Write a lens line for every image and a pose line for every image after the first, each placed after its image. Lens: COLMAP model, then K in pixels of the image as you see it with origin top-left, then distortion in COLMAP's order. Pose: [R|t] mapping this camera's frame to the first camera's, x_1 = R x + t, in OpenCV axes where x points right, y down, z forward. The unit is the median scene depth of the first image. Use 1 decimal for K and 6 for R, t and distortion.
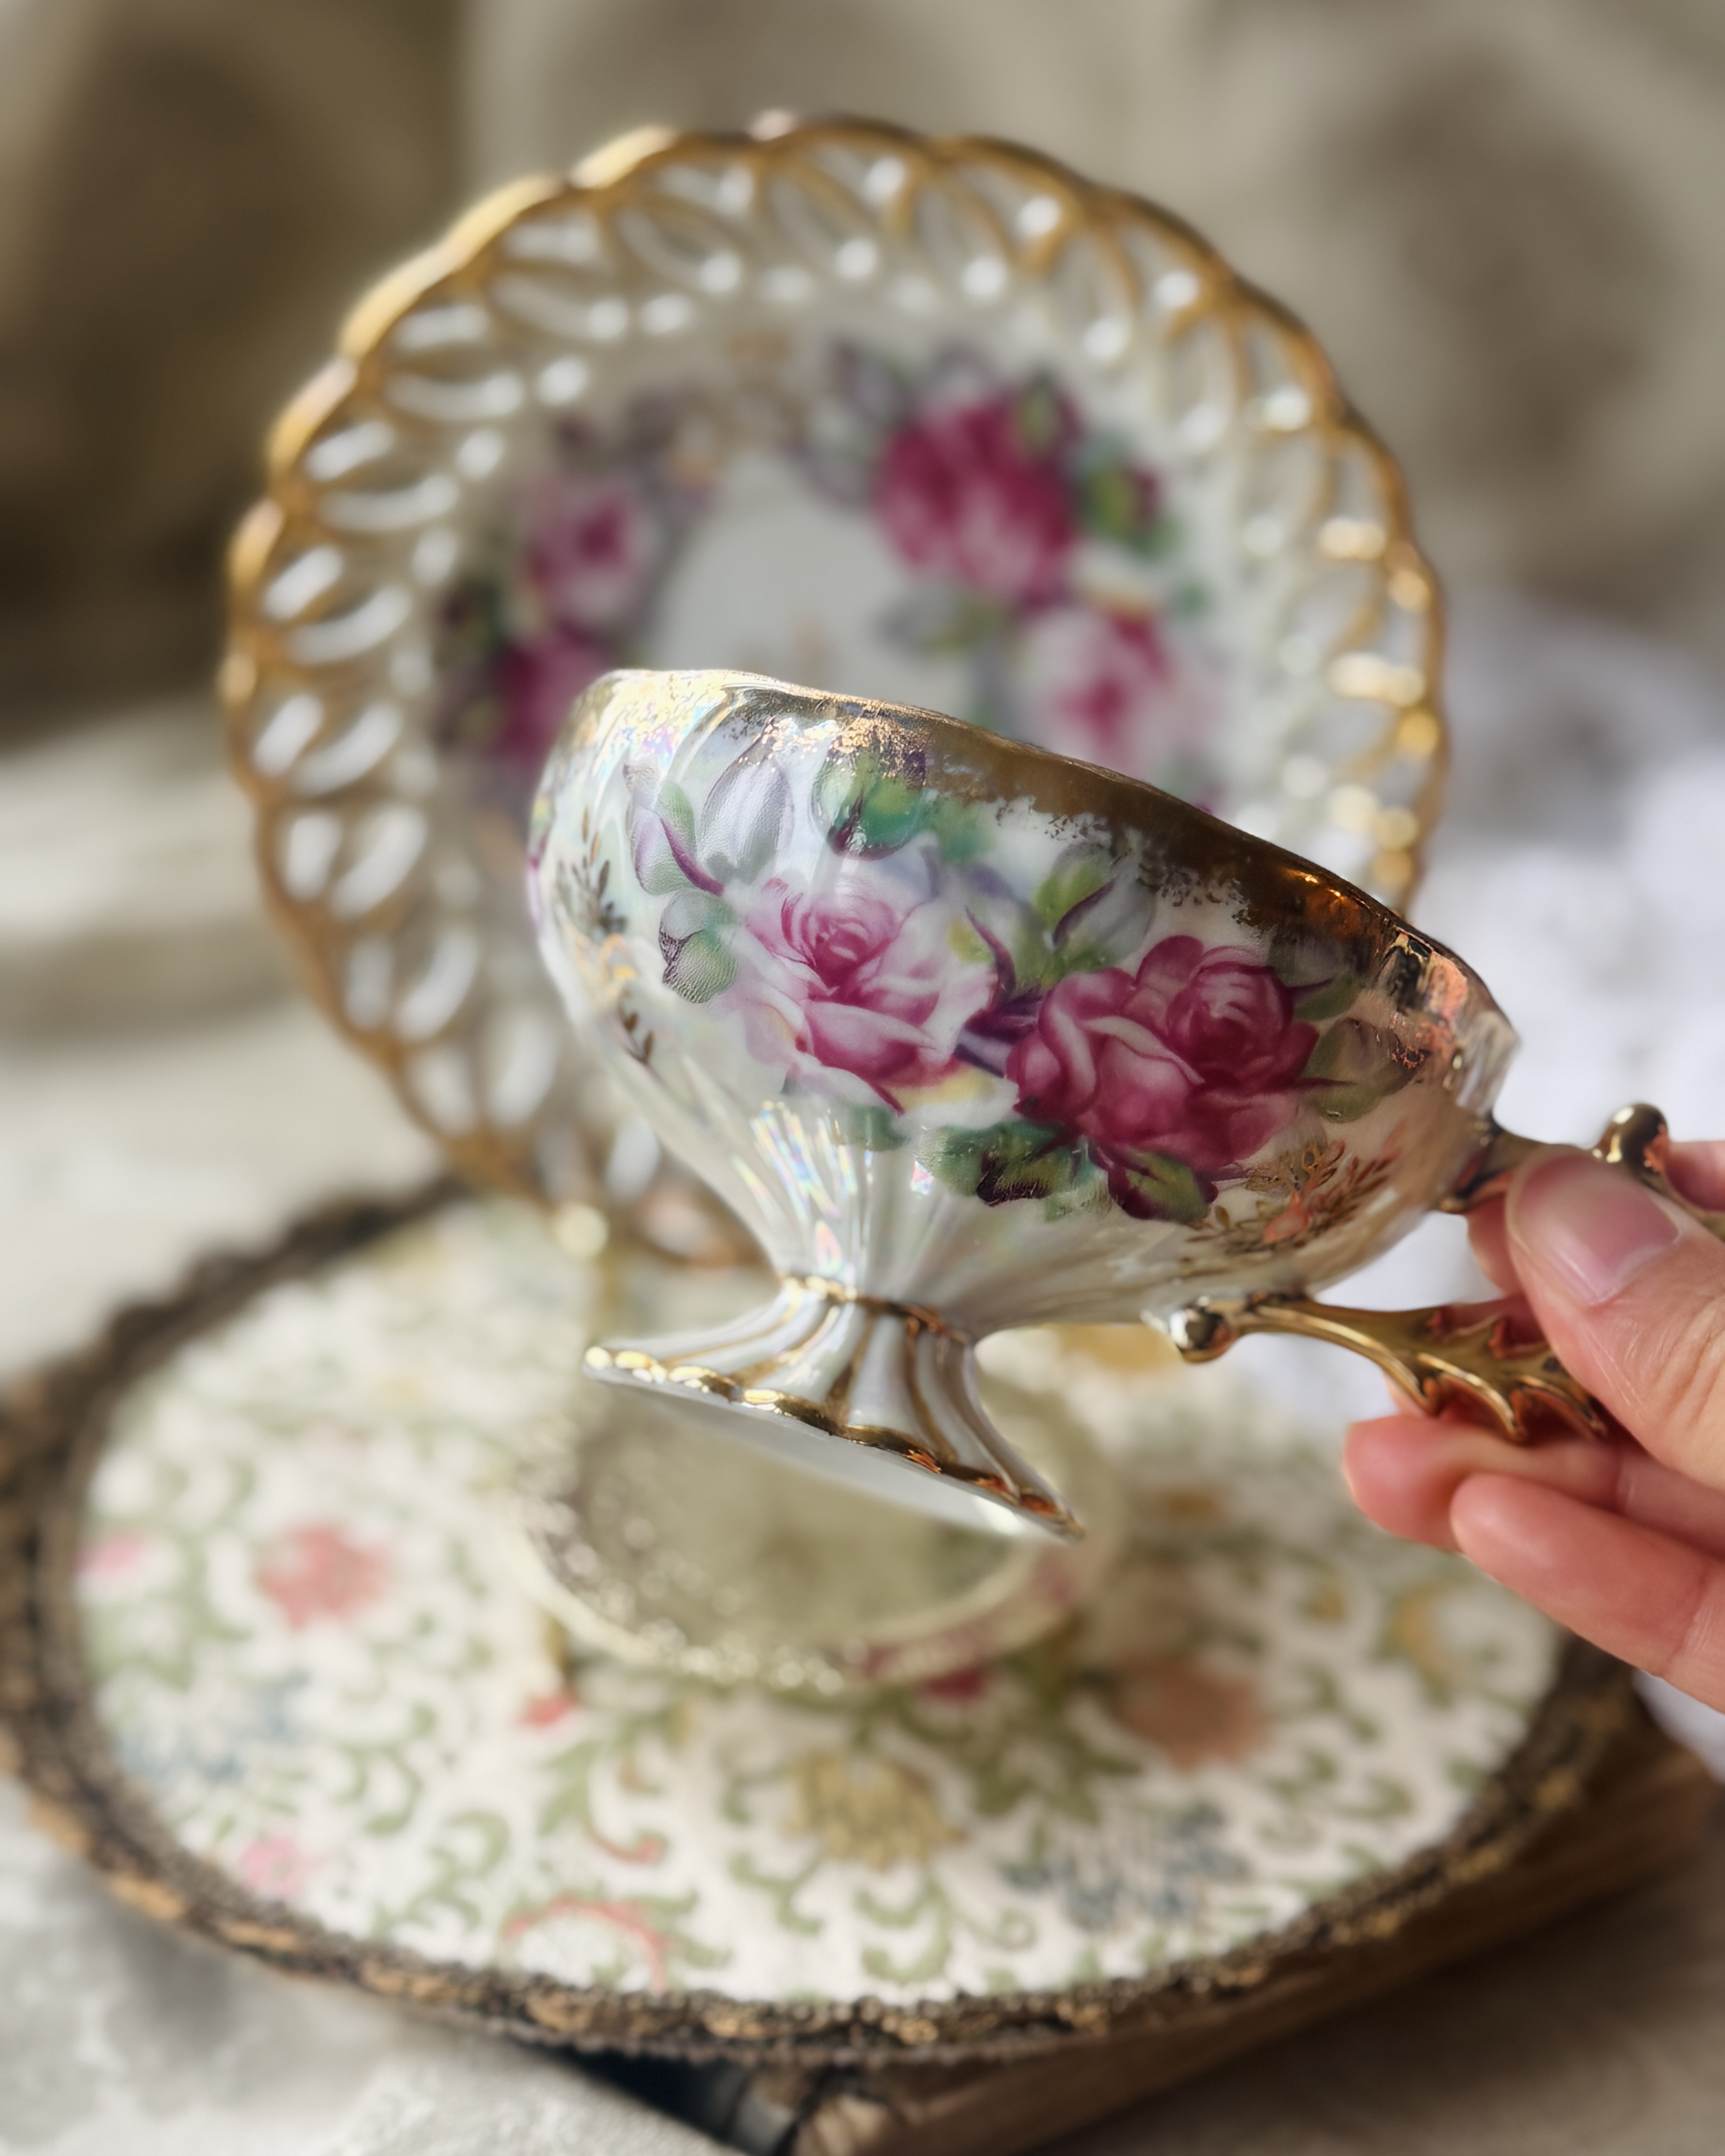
lens RADIAL K [[3042.3, 0, 854.2], [0, 3042.3, 1077.1], [0, 0, 1]] dist [0.161942, 0.000000]
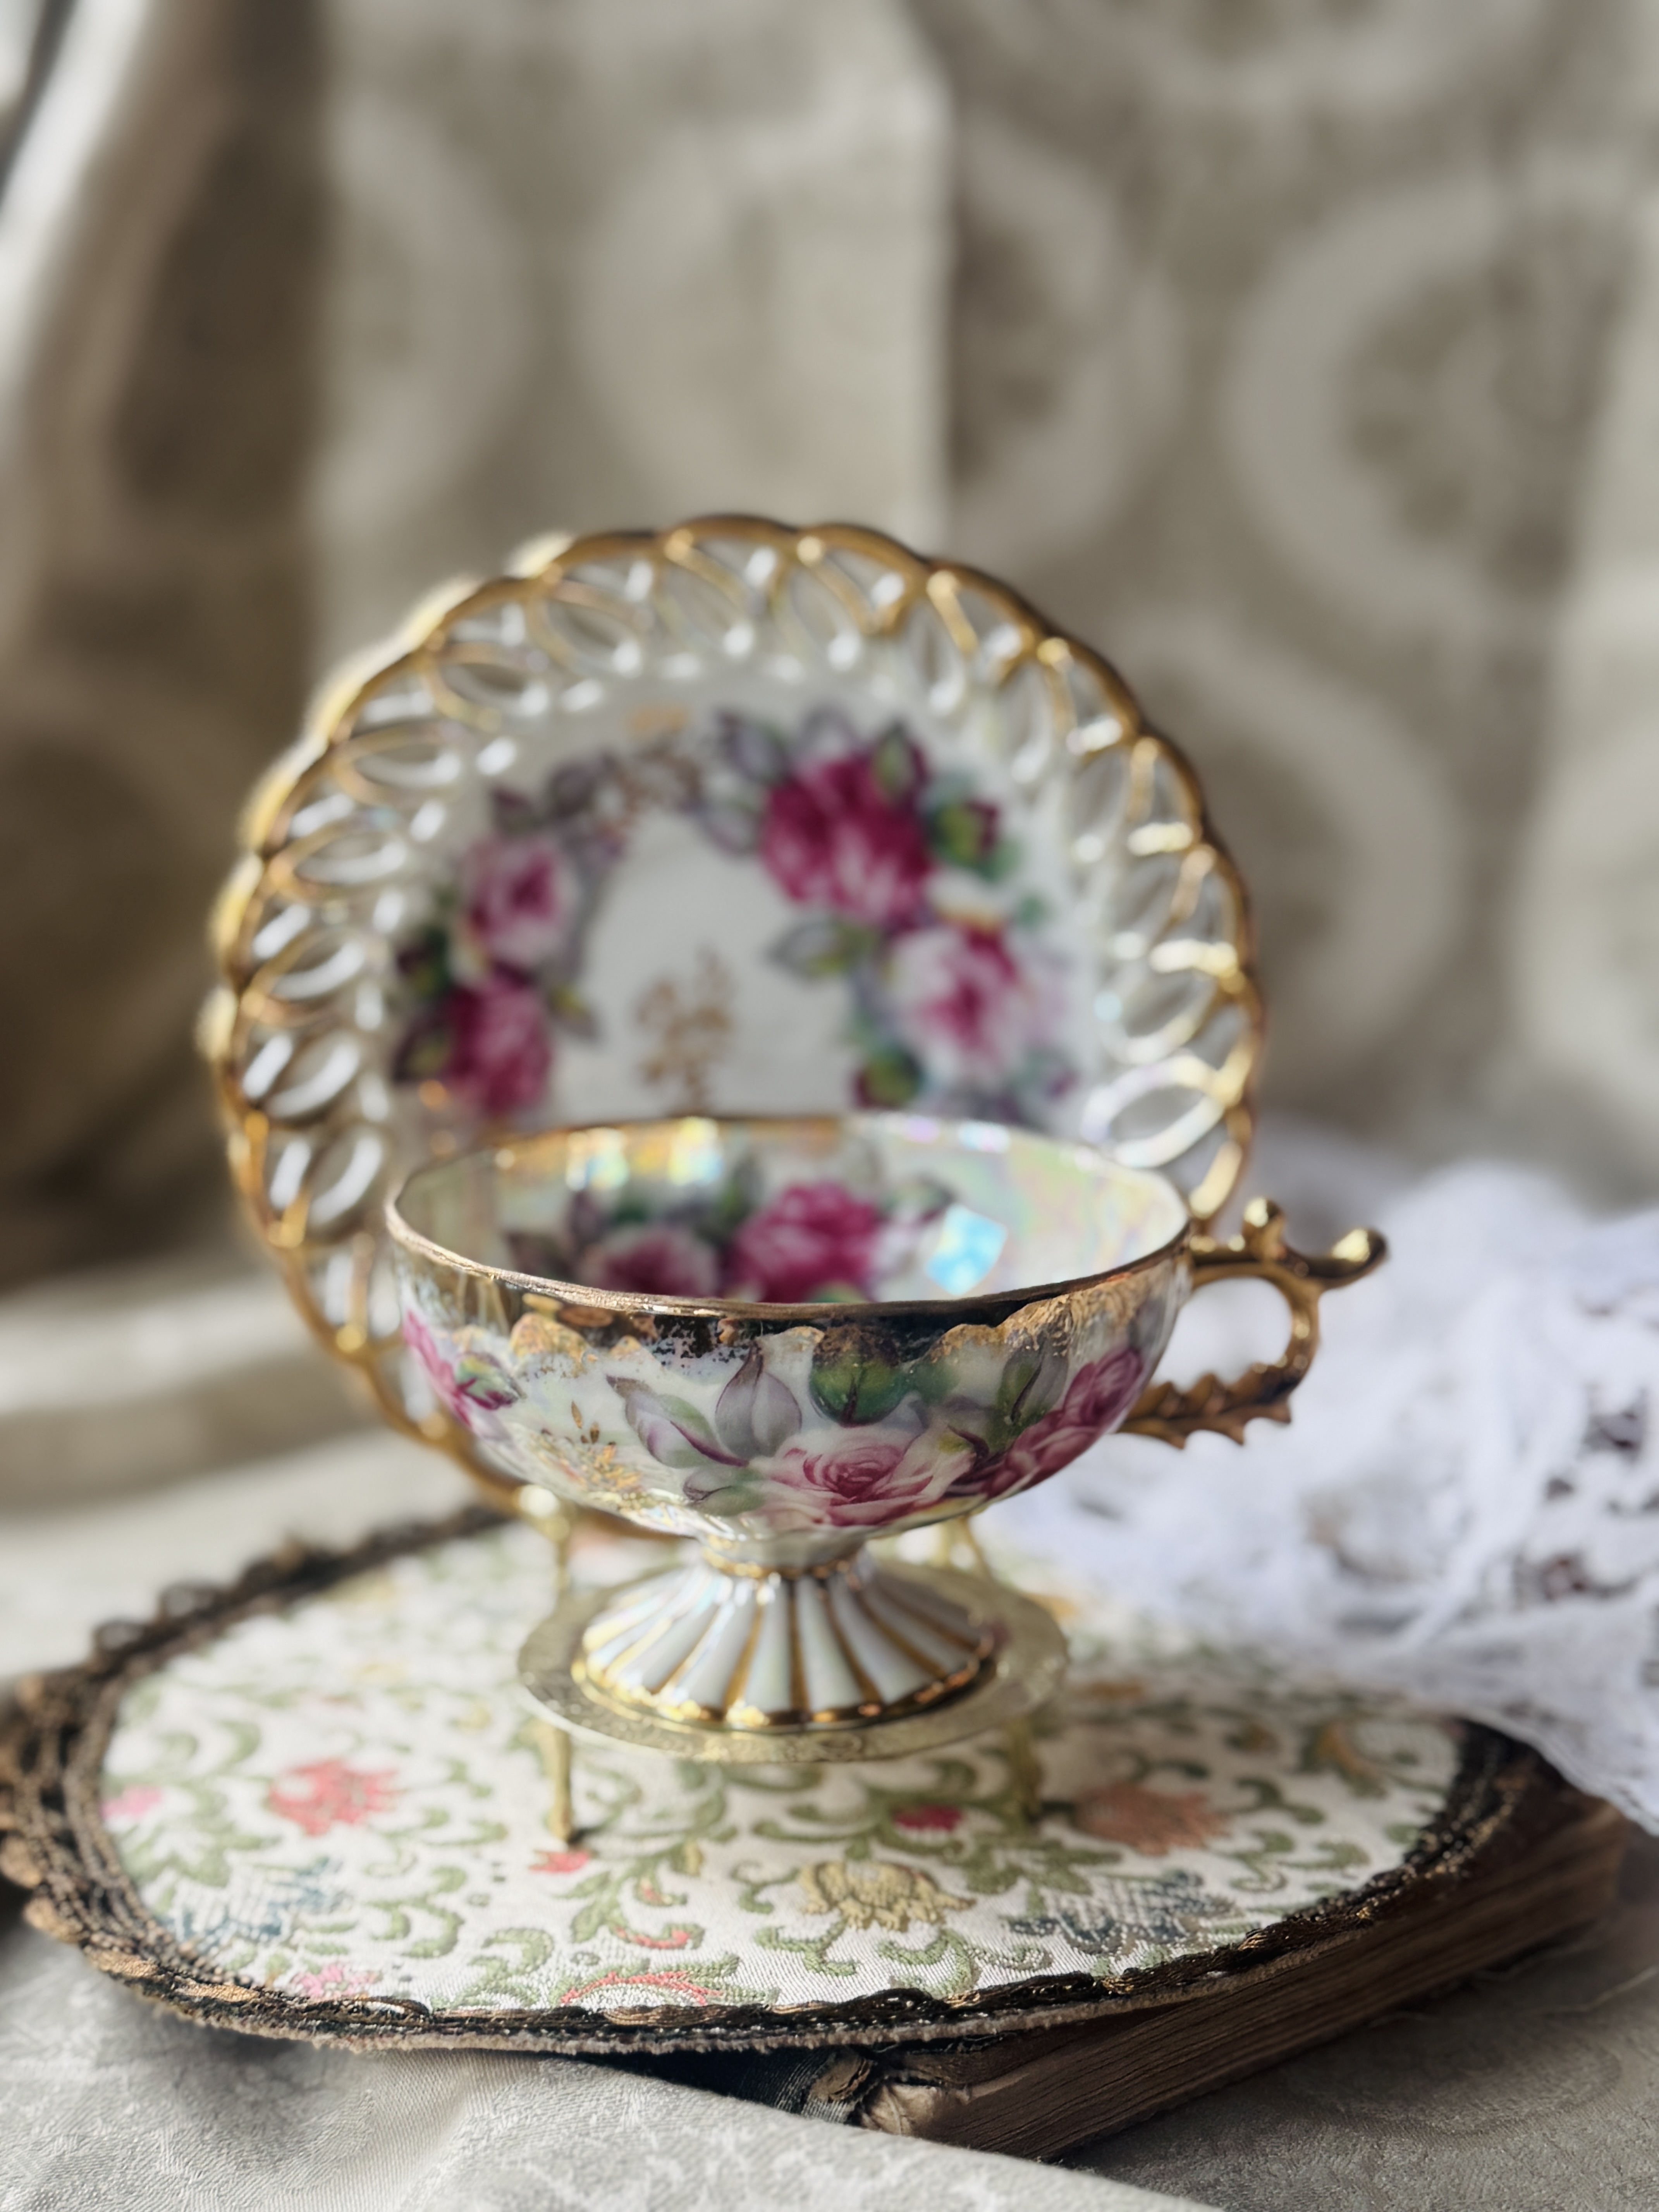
lens RADIAL K [[2941.8, 0, 802.2], [0, 2941.8, 1150.7], [0, 0, 1]] dist [0.125444, 0.000000]
pose [[0.993926, -0.062067, 0.090877, -0.090527], [0.084663, 0.958820, -0.271103, 0.242231], [-0.070308, 0.277150, 0.958251, -0.068532]]
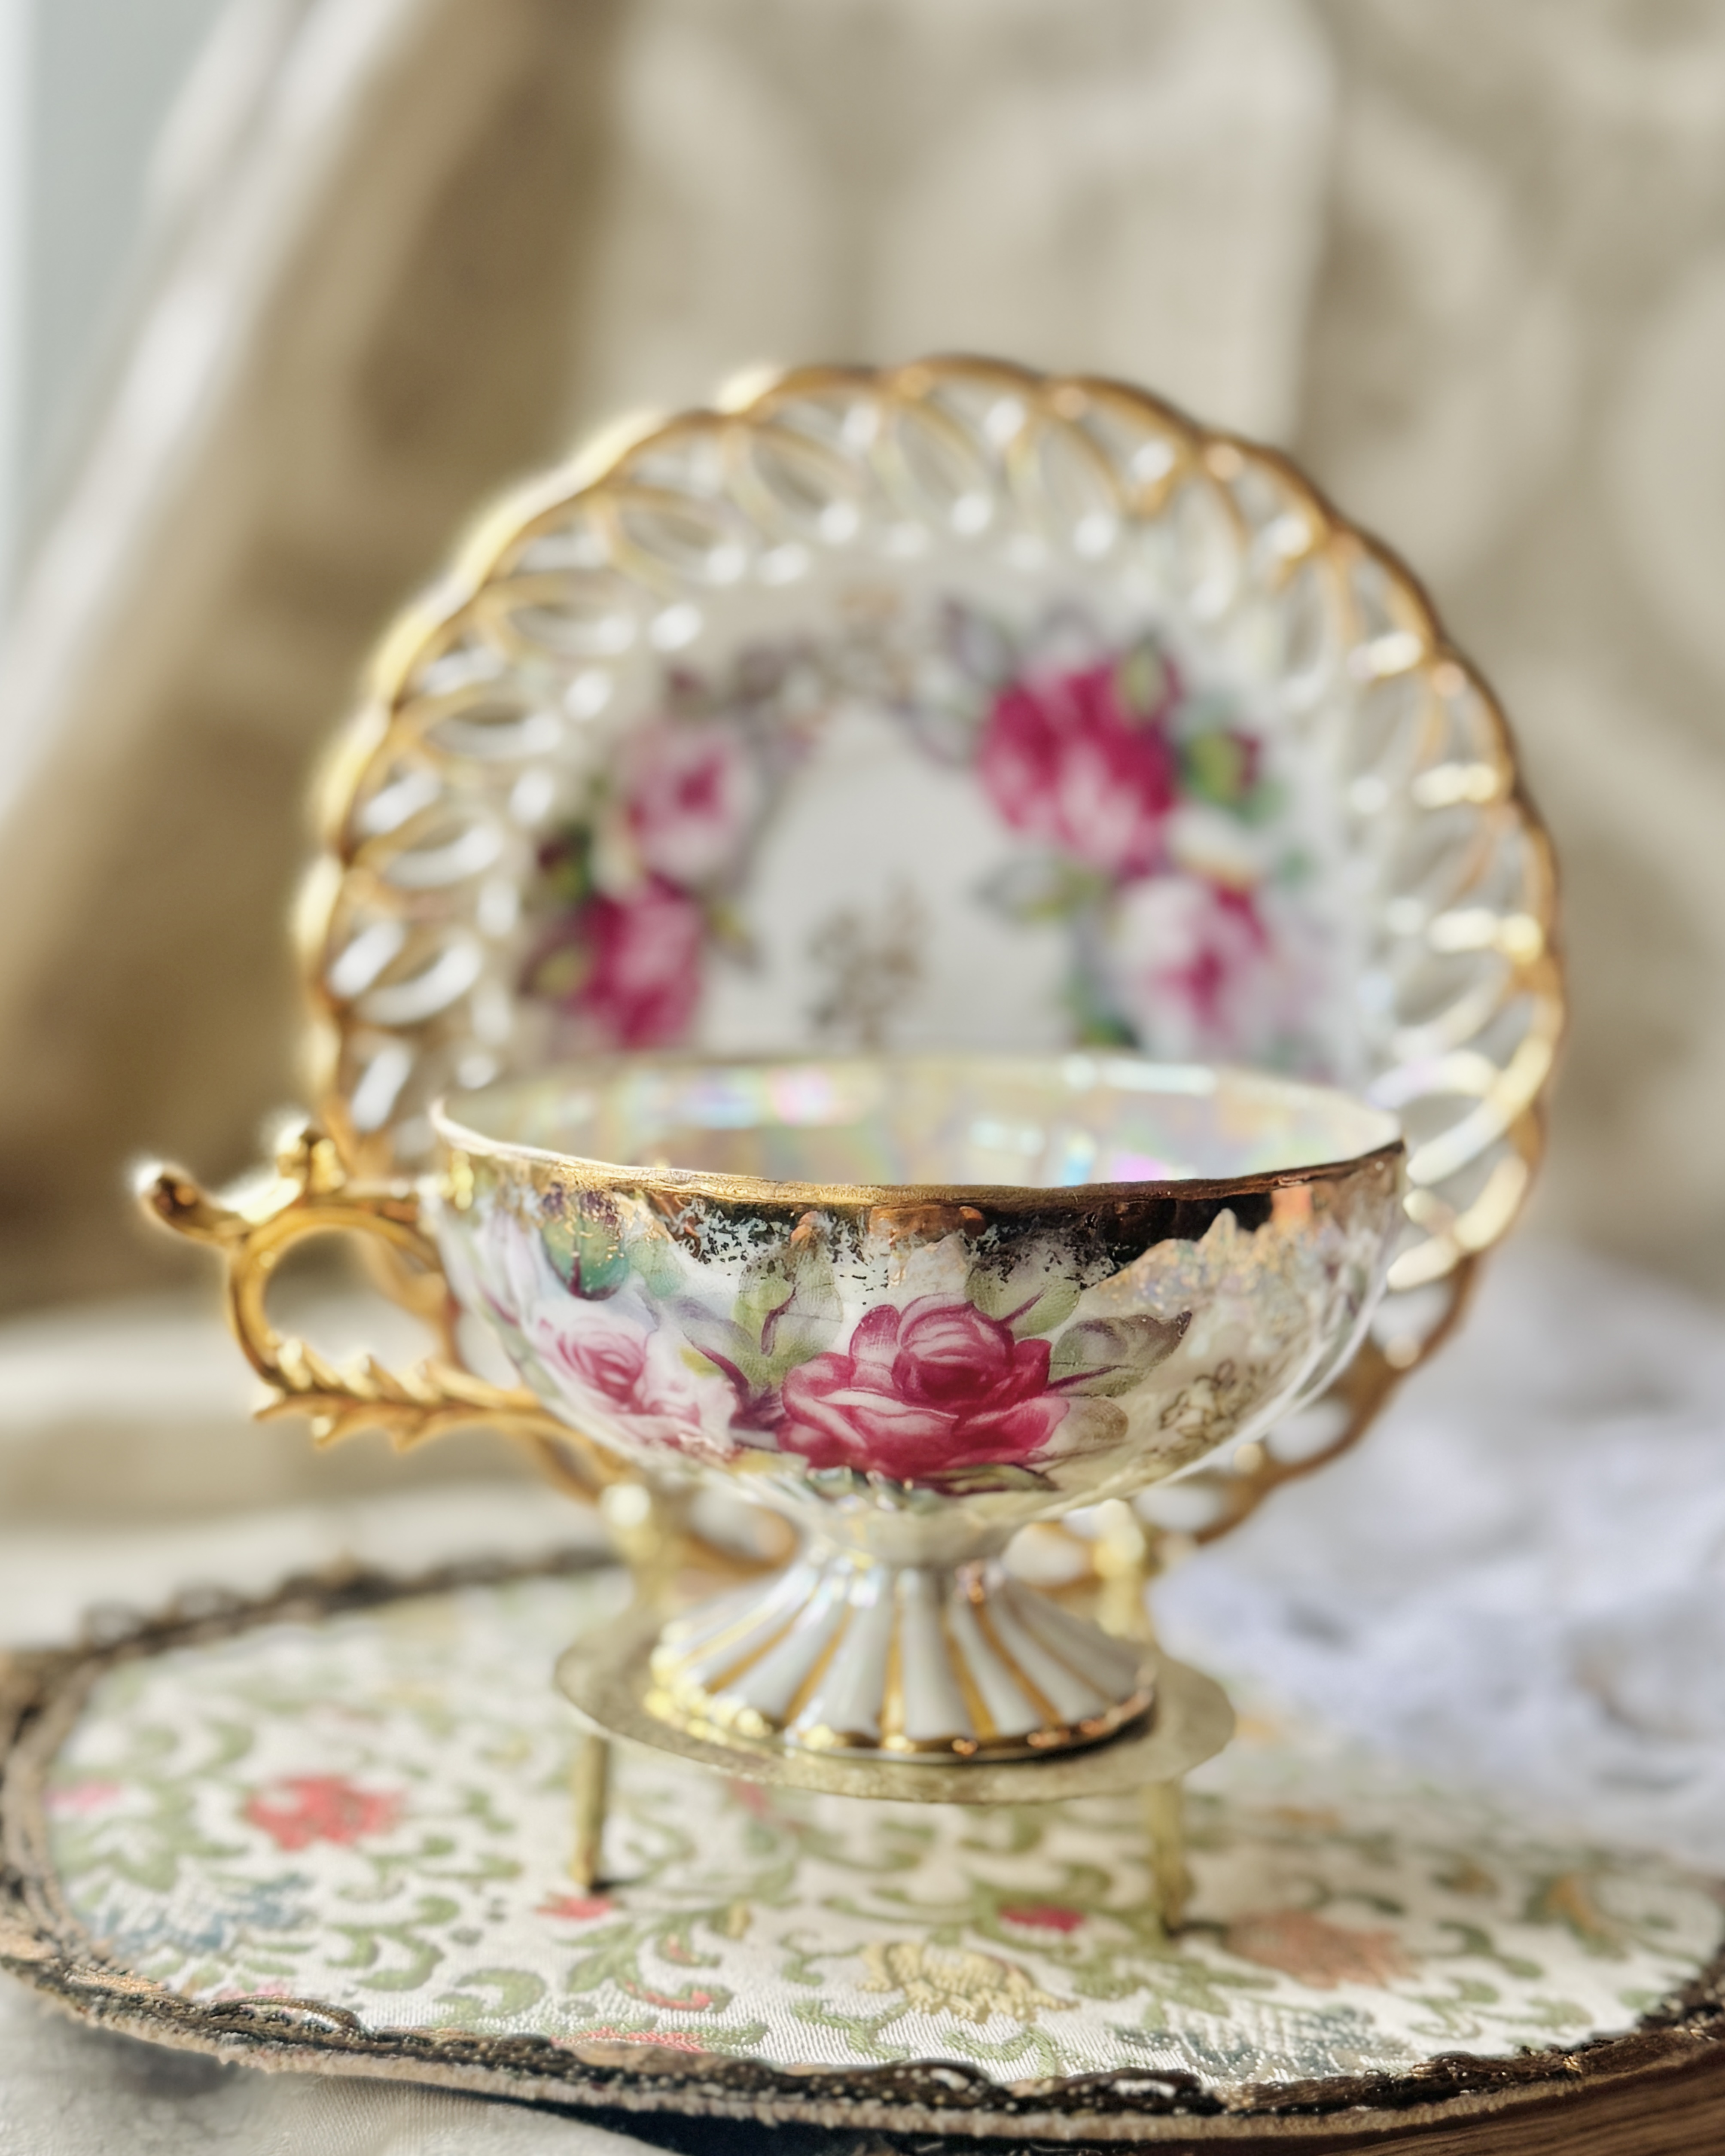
lens RADIAL K [[3302.6, 0, 860.3], [0, 3302.6, 1086.1], [0, 0, 1]] dist [0.120425, 0.000000]
pose [[0.999055, 0.042553, 0.008822, -0.036979], [-0.036250, 0.927979, -0.370865, 0.318137], [-0.023968, 0.370194, 0.928645, 0.037243]]
